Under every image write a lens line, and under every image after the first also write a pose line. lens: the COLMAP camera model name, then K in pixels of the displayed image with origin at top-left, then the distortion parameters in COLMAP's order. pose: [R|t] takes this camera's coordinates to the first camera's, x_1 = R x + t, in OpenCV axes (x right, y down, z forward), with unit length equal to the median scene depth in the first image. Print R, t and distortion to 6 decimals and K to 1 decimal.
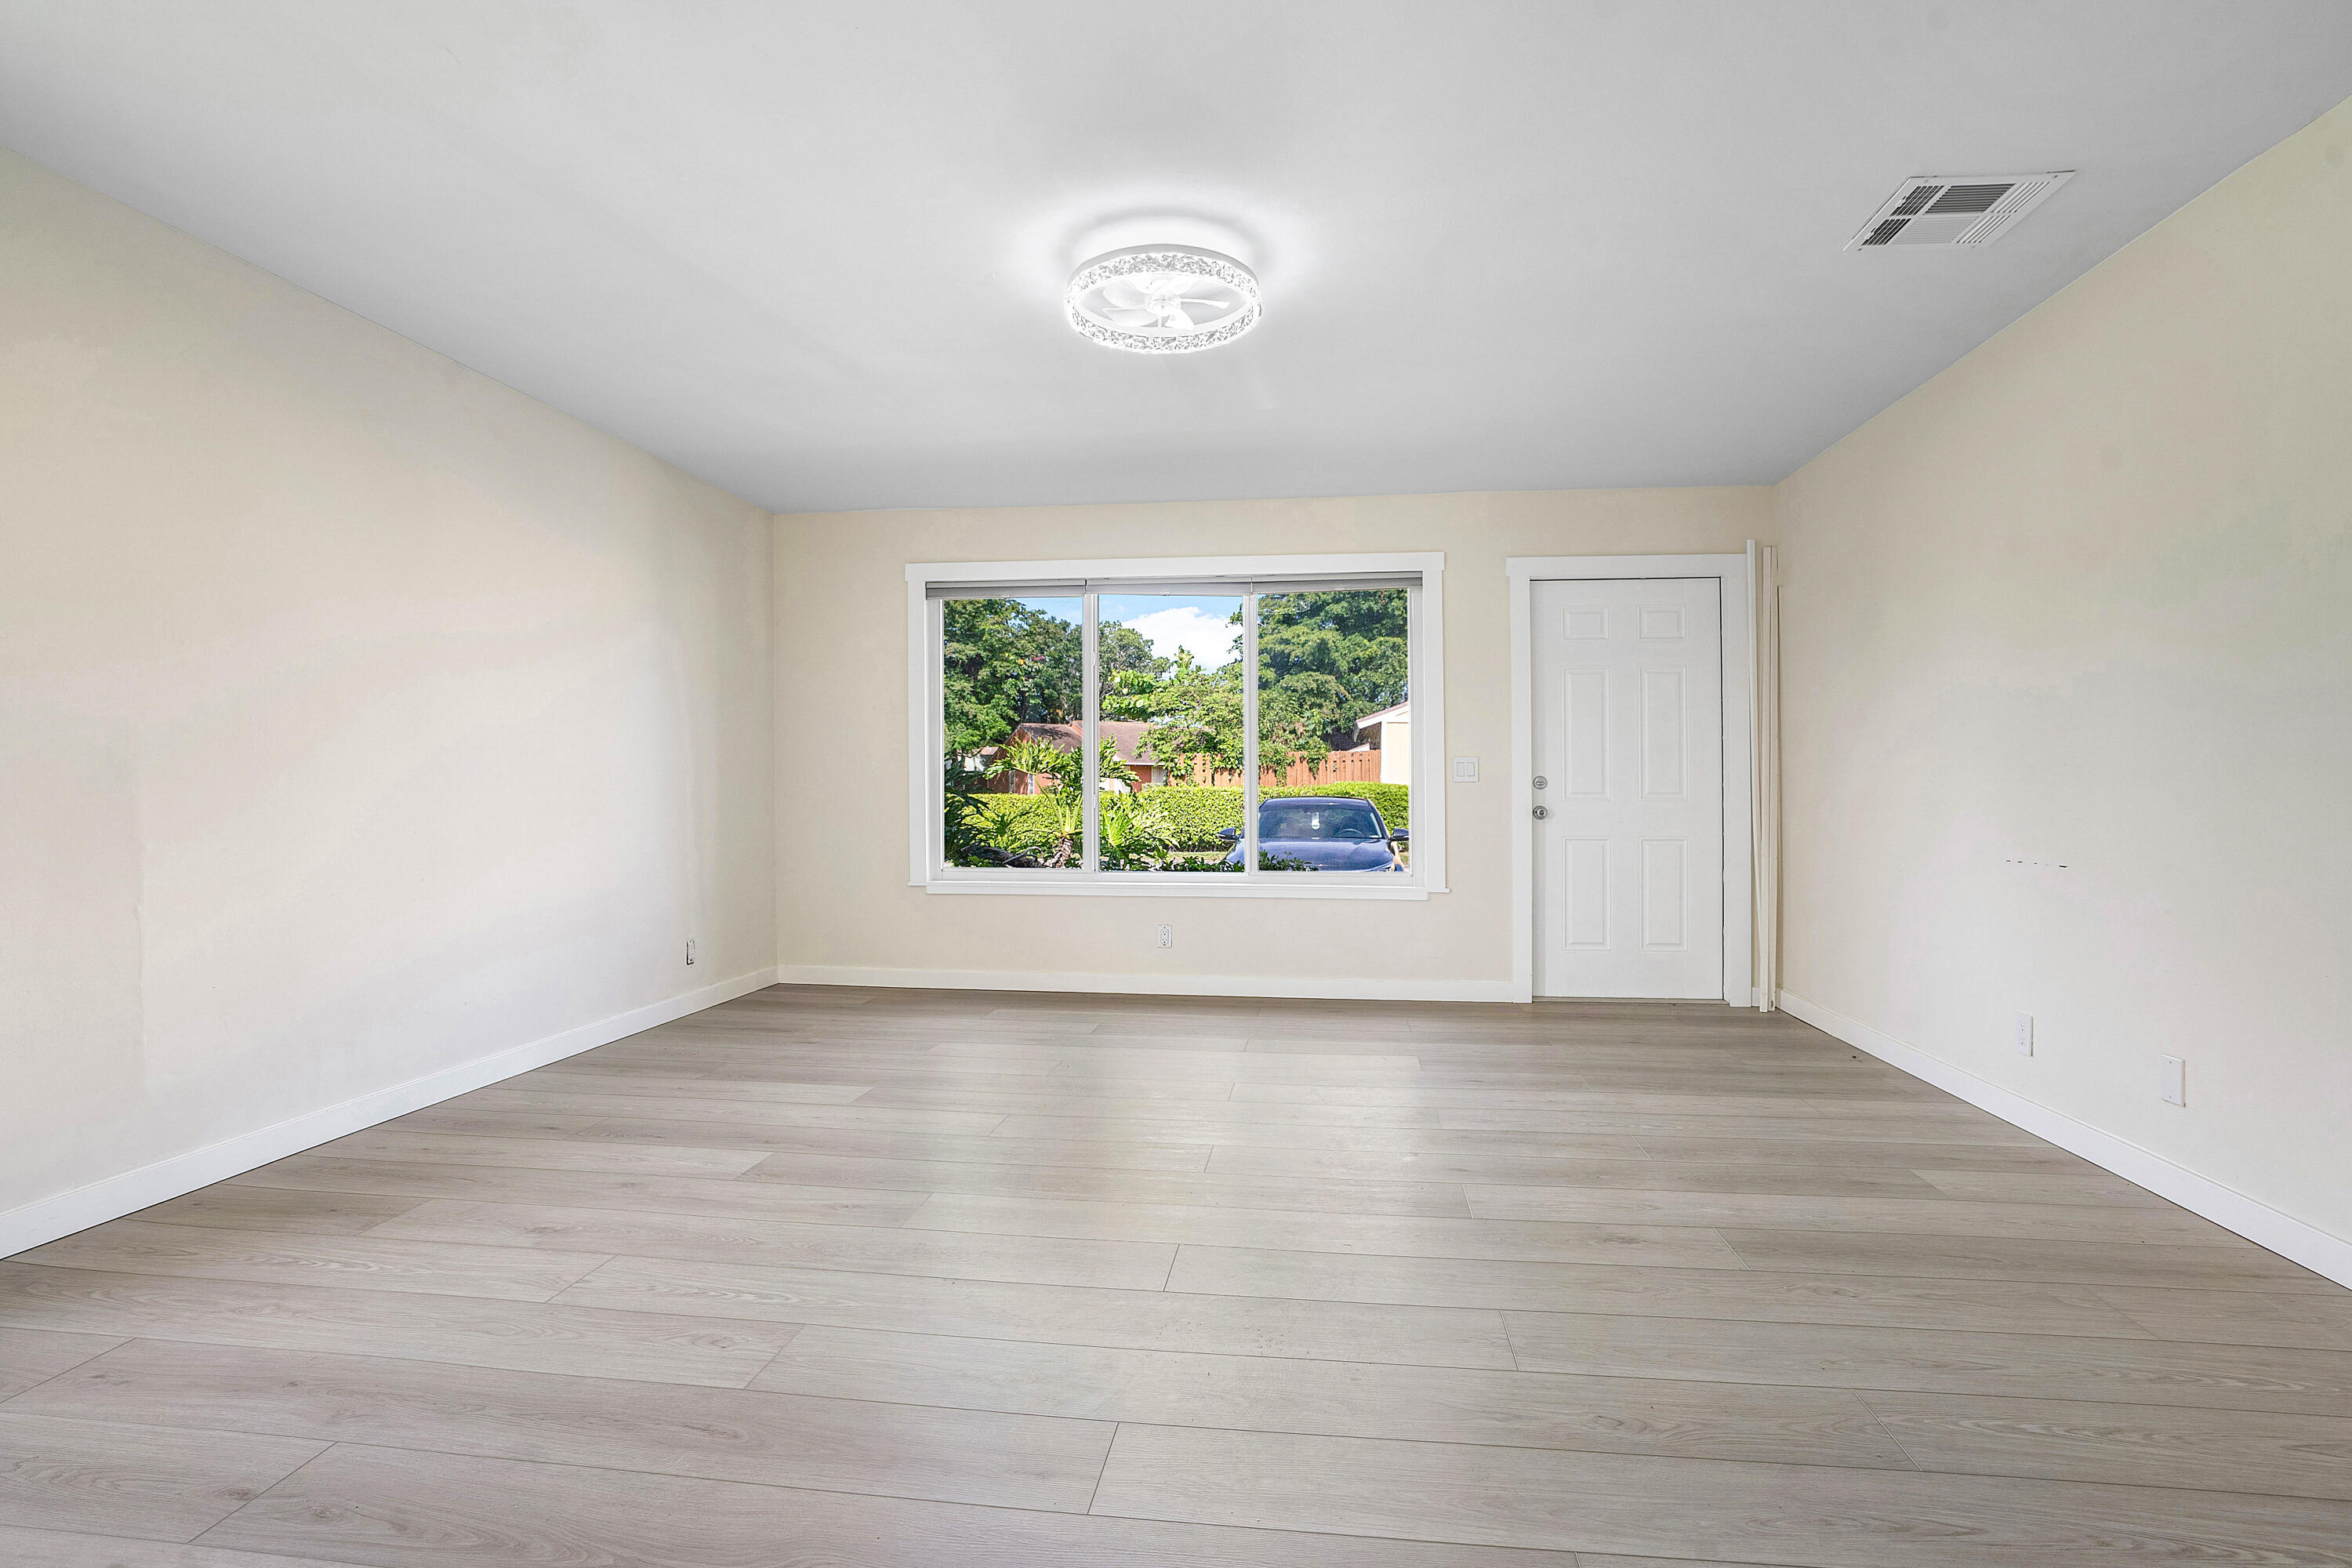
lens RADIAL K [[1102.2, 0, 1198.2], [0, 1102.2, 777.4], [0, 0, 1]] dist [-0.004533, 0.002449]
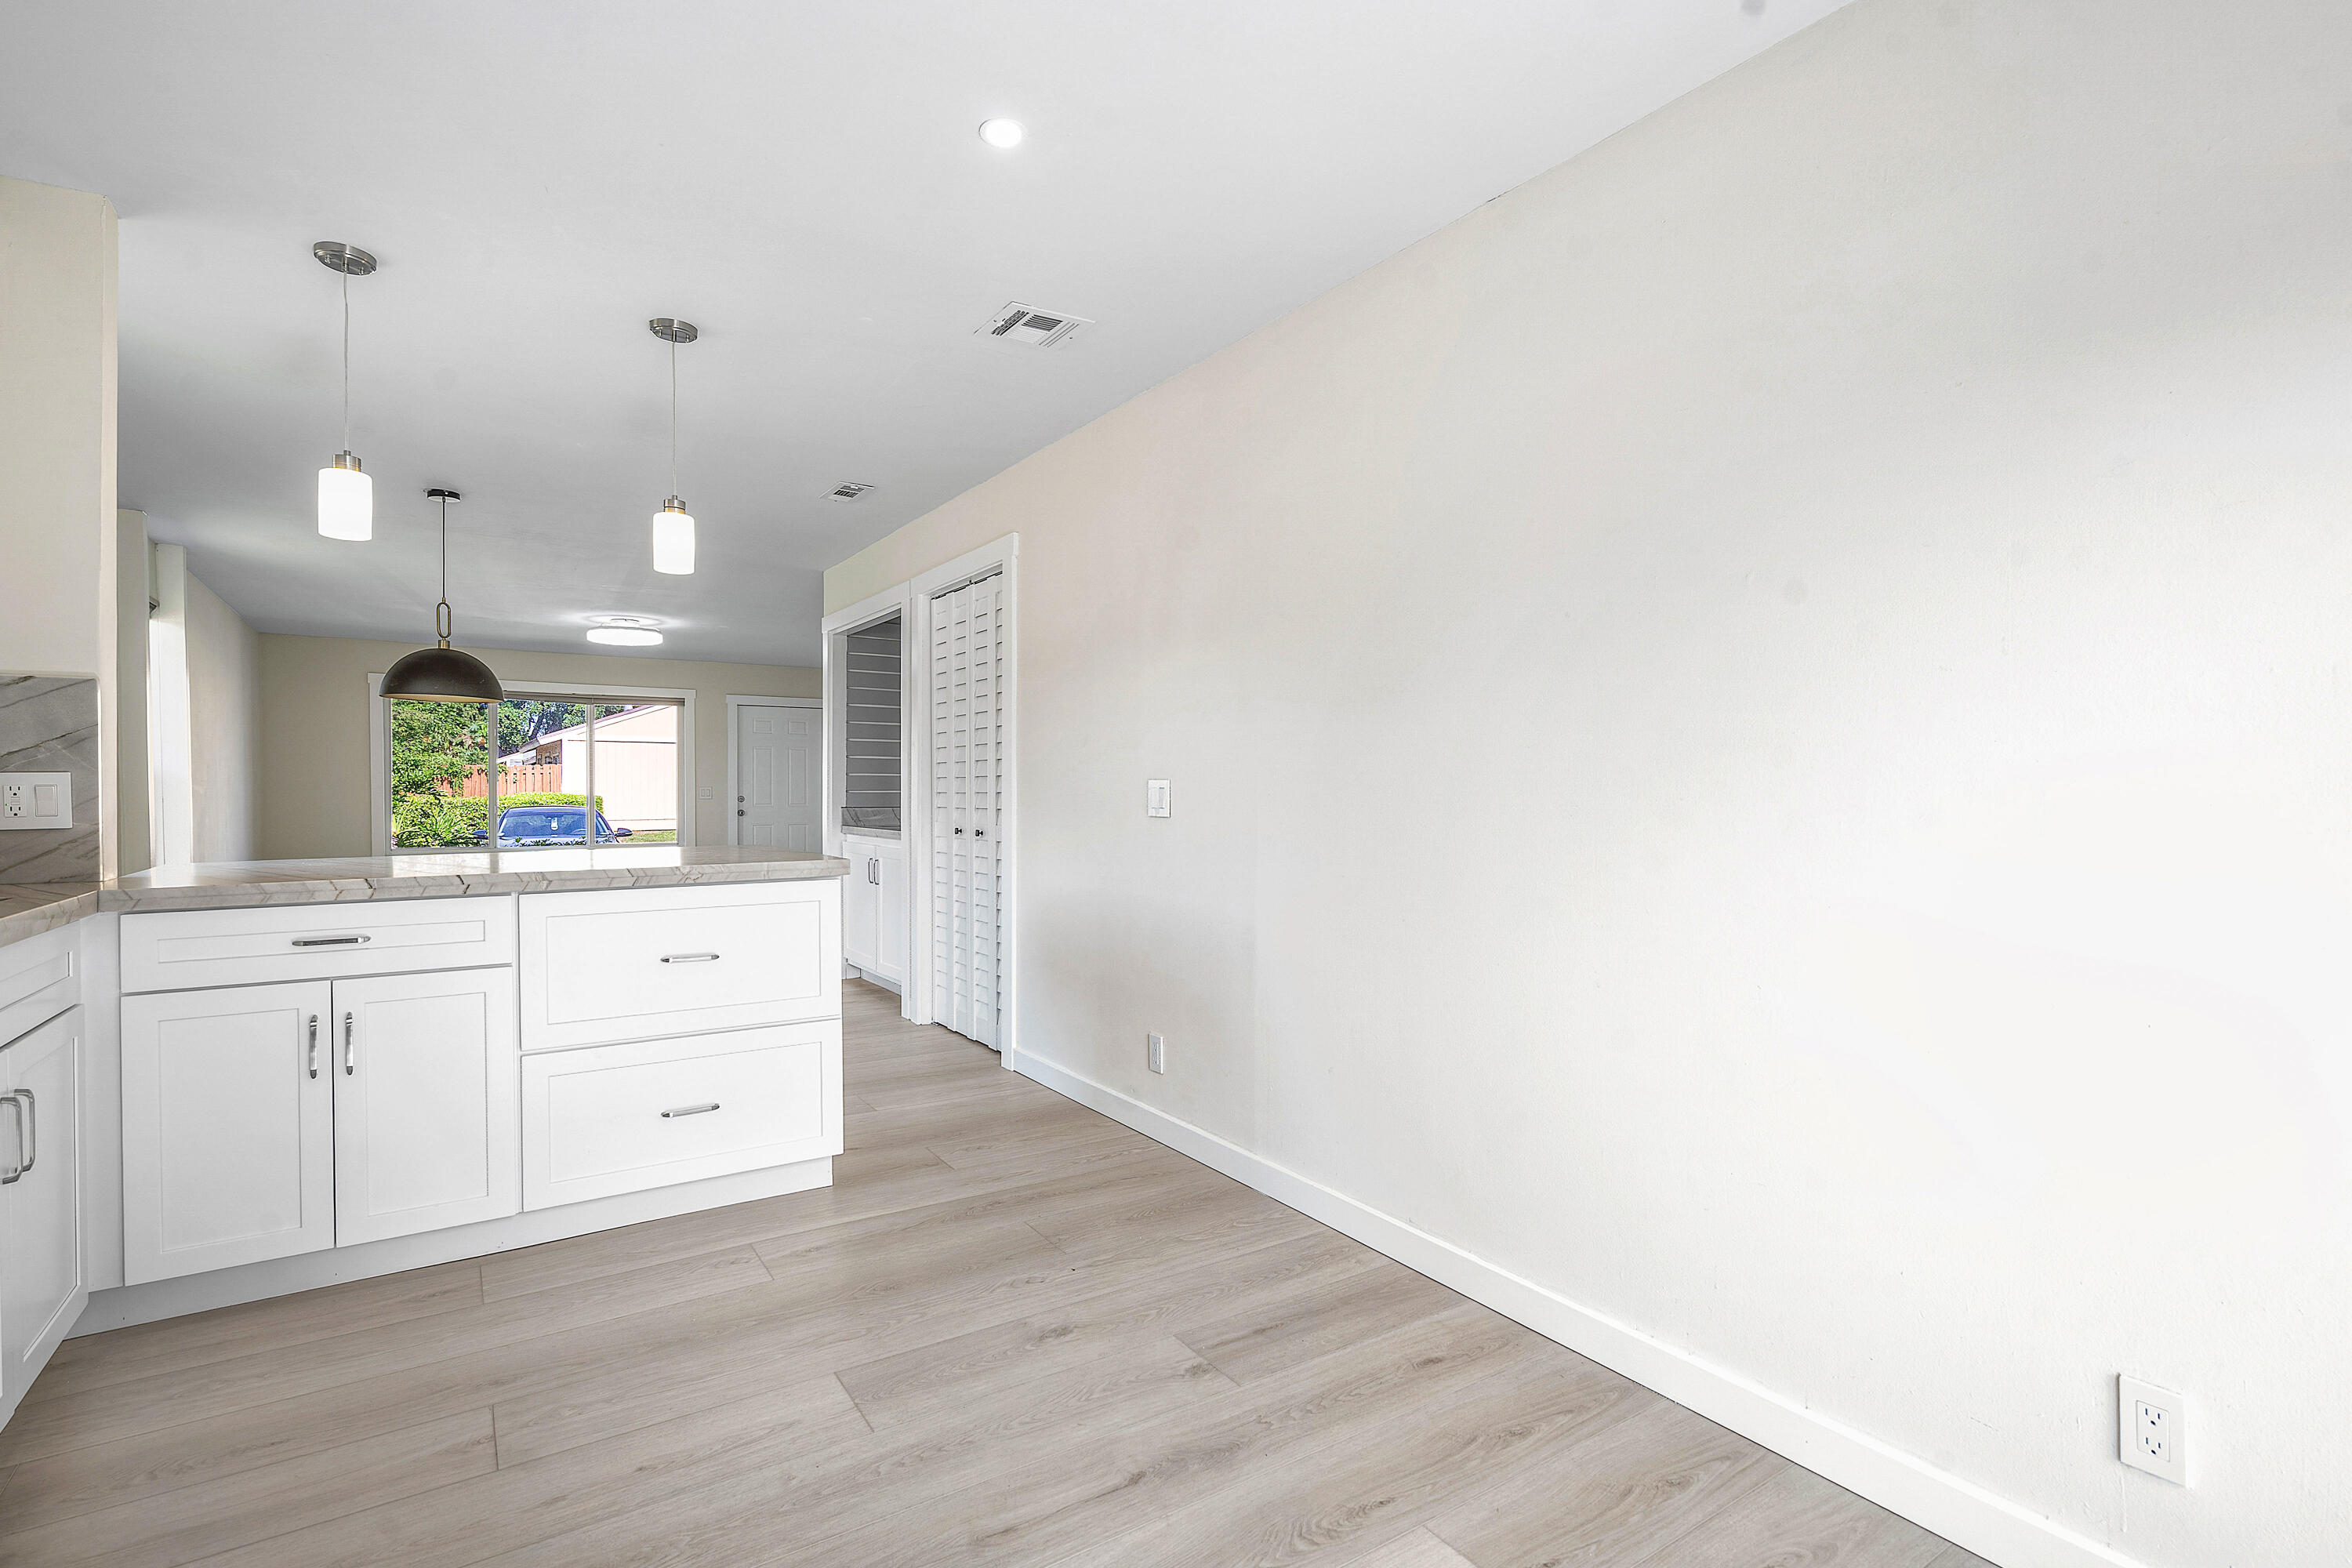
lens RADIAL K [[1102.2, 0, 1152.3], [0, 1102.2, 796.3], [0, 0, 1]] dist [-0.004533, 0.002449]
pose [[0.765012, 0.000616, 0.644016, -0.471232], [-0.006496, 0.999956, 0.006759, -0.020167], [-0.643984, -0.009354, 0.764982, -1.189121]]
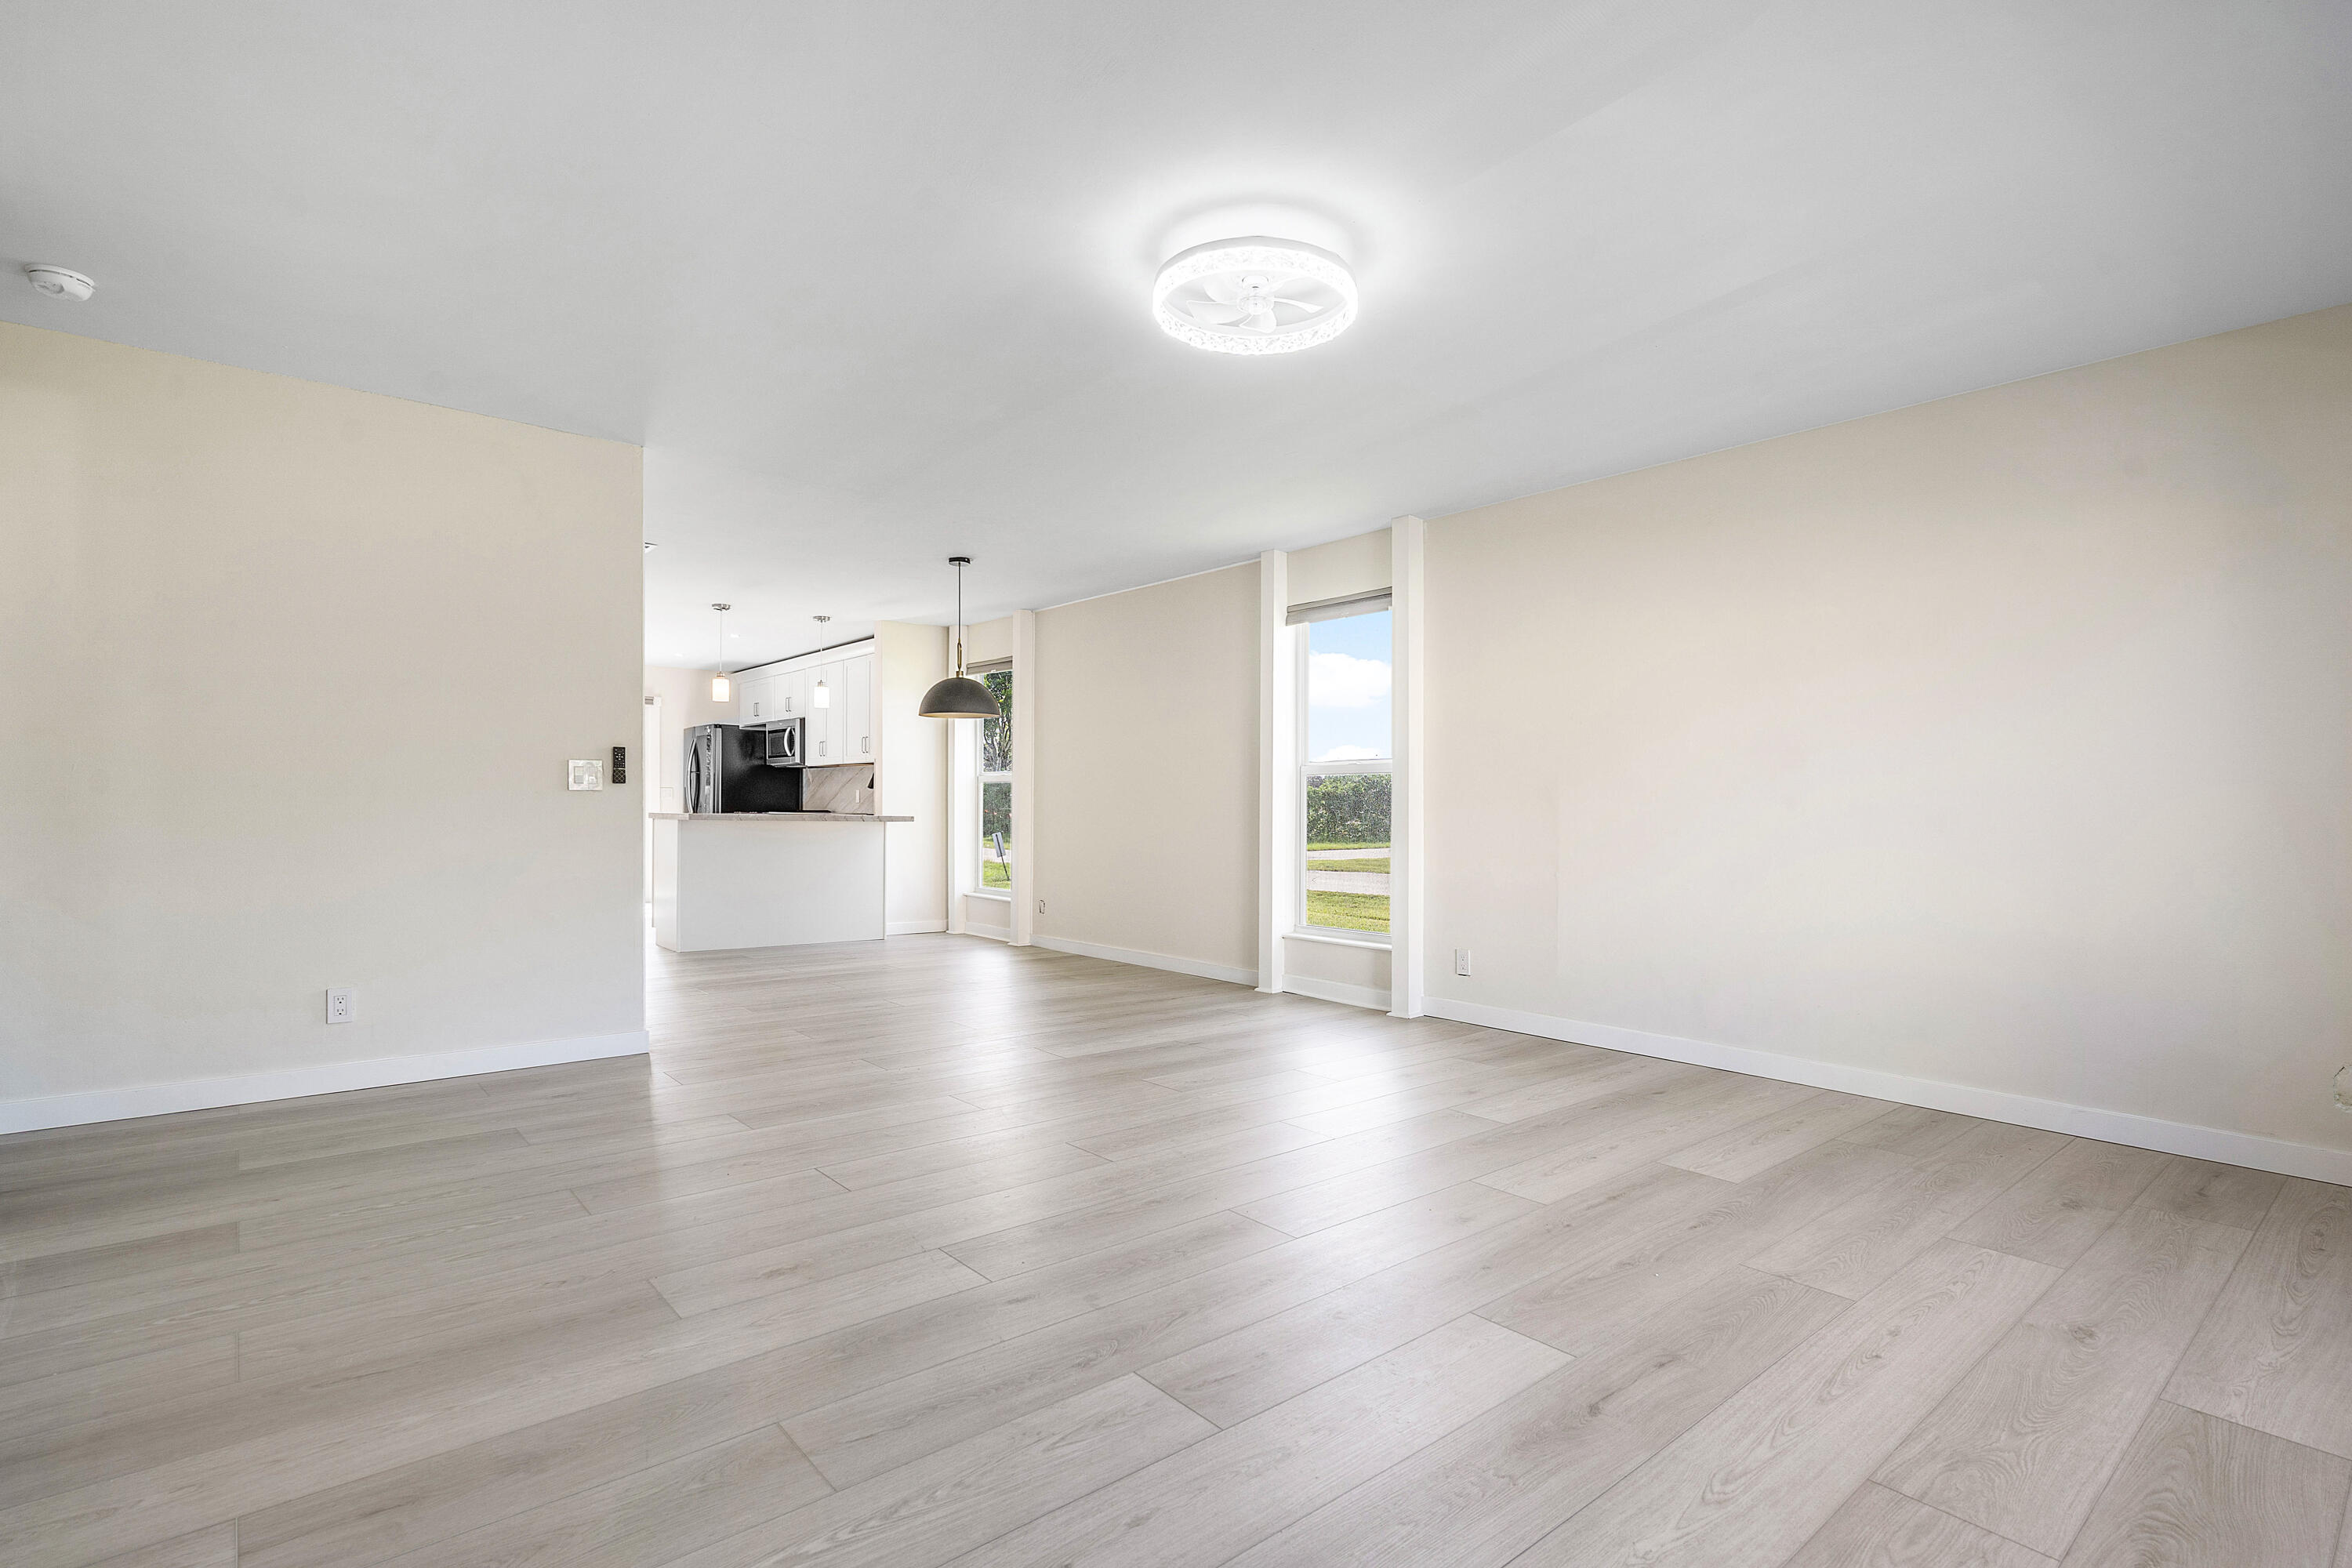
lens RADIAL K [[1102.2, 0, 1153.1], [0, 1102.2, 803.7], [0, 0, 1]] dist [-0.004533, 0.002449]
pose [[-0.679131, -0.005017, -0.734000, 0.408946], [-0.004440, 0.999986, -0.002726, 0.010731], [0.734004, 0.001408, -0.679144, 0.888767]]
